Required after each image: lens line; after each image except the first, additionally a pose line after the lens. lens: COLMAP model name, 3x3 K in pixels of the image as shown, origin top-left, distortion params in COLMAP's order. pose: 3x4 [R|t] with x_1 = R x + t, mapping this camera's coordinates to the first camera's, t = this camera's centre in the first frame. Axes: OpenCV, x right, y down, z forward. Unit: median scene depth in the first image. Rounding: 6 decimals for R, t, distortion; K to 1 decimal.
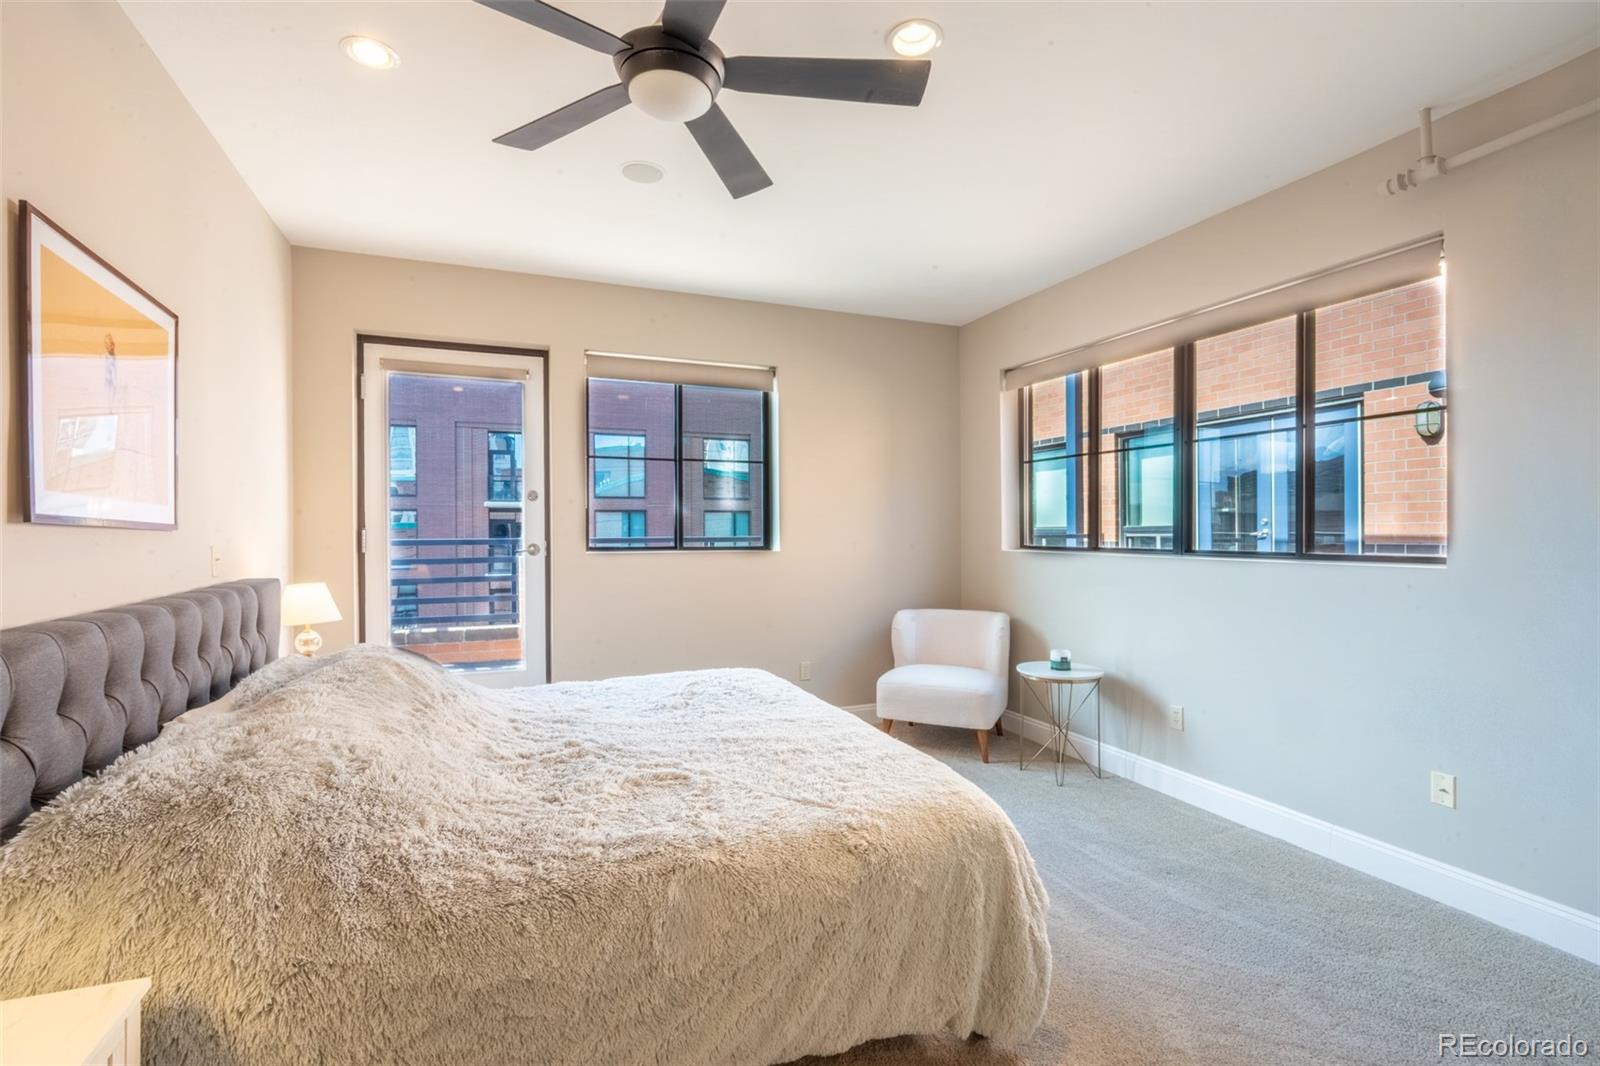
lens RADIAL K [[736.9, 0, 781.9], [0, 736.9, 537.4], [0, 0, 1]] dist [-0.015712, 0.000162]
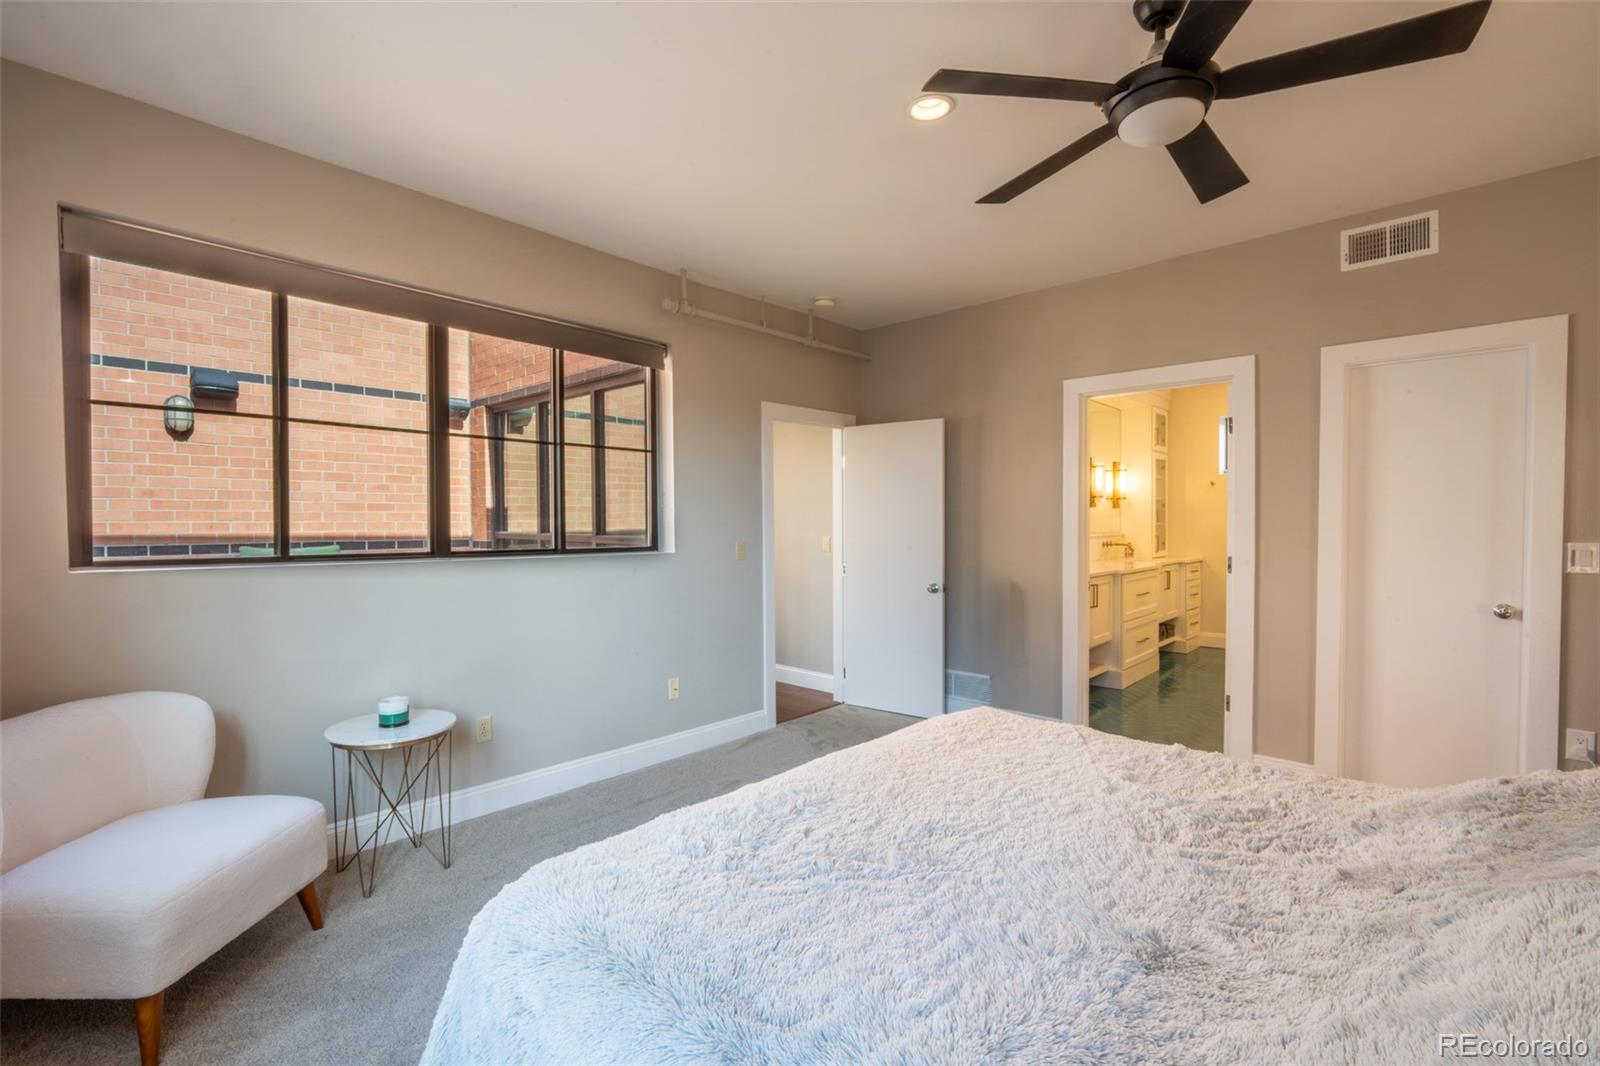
lens RADIAL K [[736.9, 0, 781.9], [0, 736.9, 537.4], [0, 0, 1]] dist [-0.015712, 0.000162]
pose [[-0.435439, -0.012985, 0.900124, -0.367226], [0.014210, 0.999672, 0.021295, -0.011331], [-0.900106, 0.022064, -0.435112, 0.830813]]
